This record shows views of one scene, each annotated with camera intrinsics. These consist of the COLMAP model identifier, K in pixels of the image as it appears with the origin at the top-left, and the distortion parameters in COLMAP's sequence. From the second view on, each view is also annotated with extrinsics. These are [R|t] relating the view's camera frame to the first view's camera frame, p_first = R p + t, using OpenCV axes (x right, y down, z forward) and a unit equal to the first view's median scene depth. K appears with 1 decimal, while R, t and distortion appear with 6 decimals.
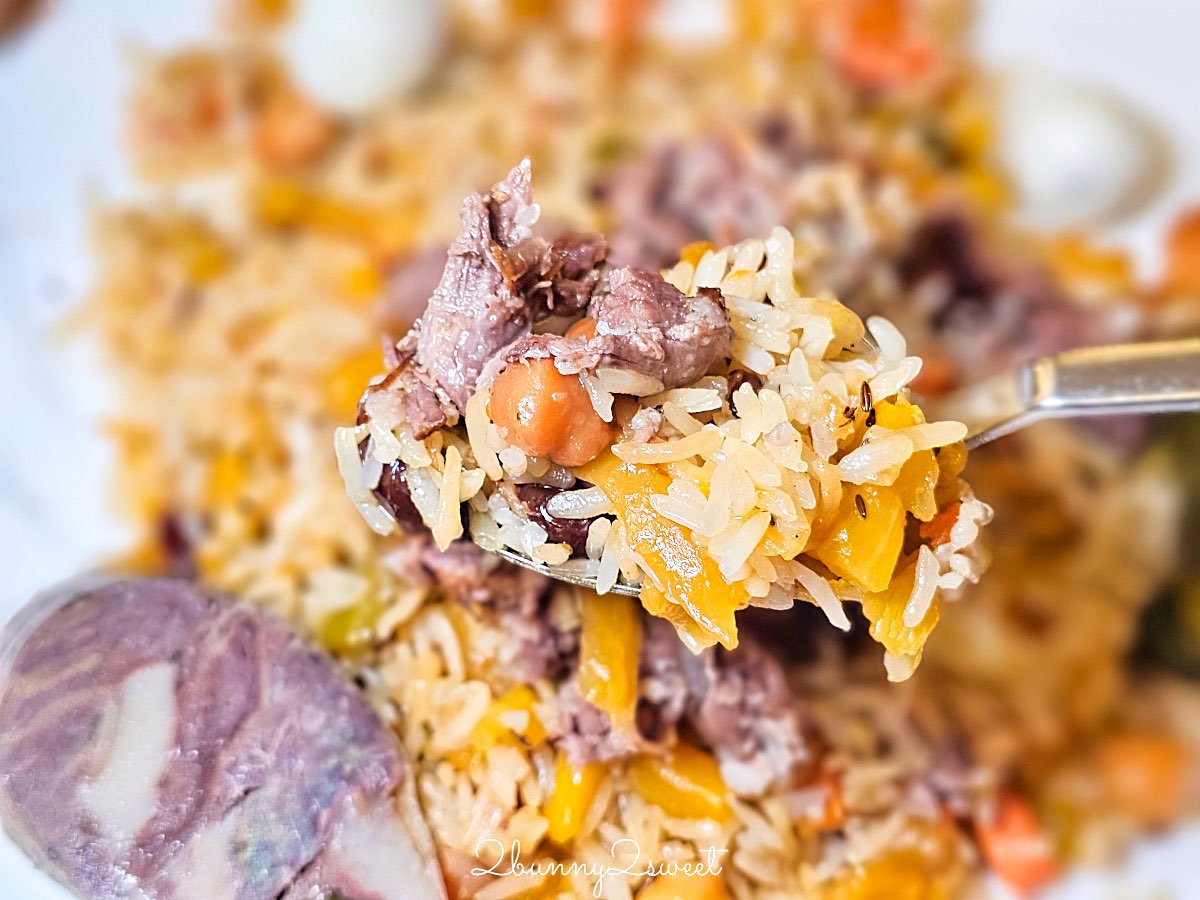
lens RADIAL K [[802.2, 0, 600.0], [0, 802.2, 450.0], [0, 0, 1]] dist [0.008431, 0.002584]
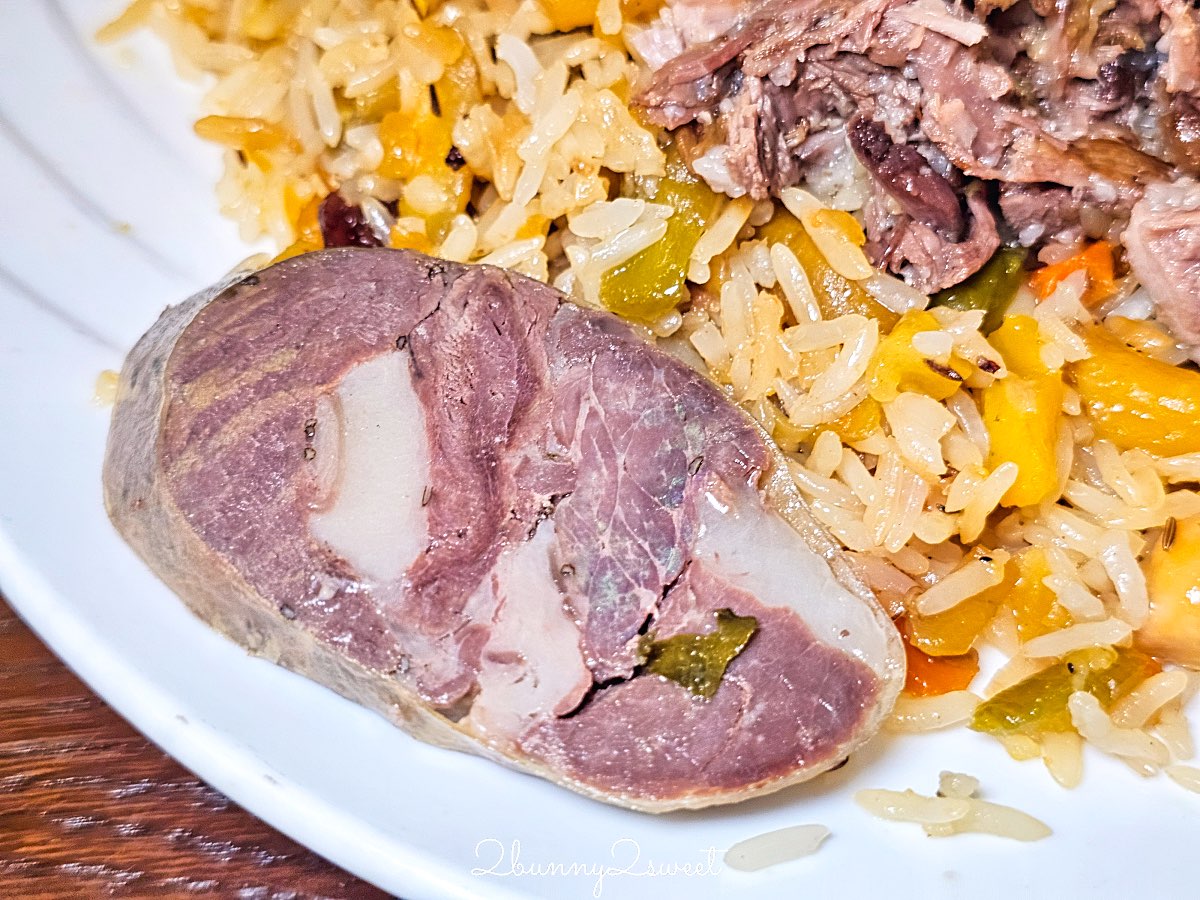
lens RADIAL K [[802.2, 0, 600.0], [0, 802.2, 450.0], [0, 0, 1]] dist [0.008431, 0.002584]
pose [[0.990466, -0.130231, 0.044921, -0.418387], [0.130183, 0.991482, 0.003994, 0.379077], [-0.045059, 0.001892, 0.998983, 0.325473]]
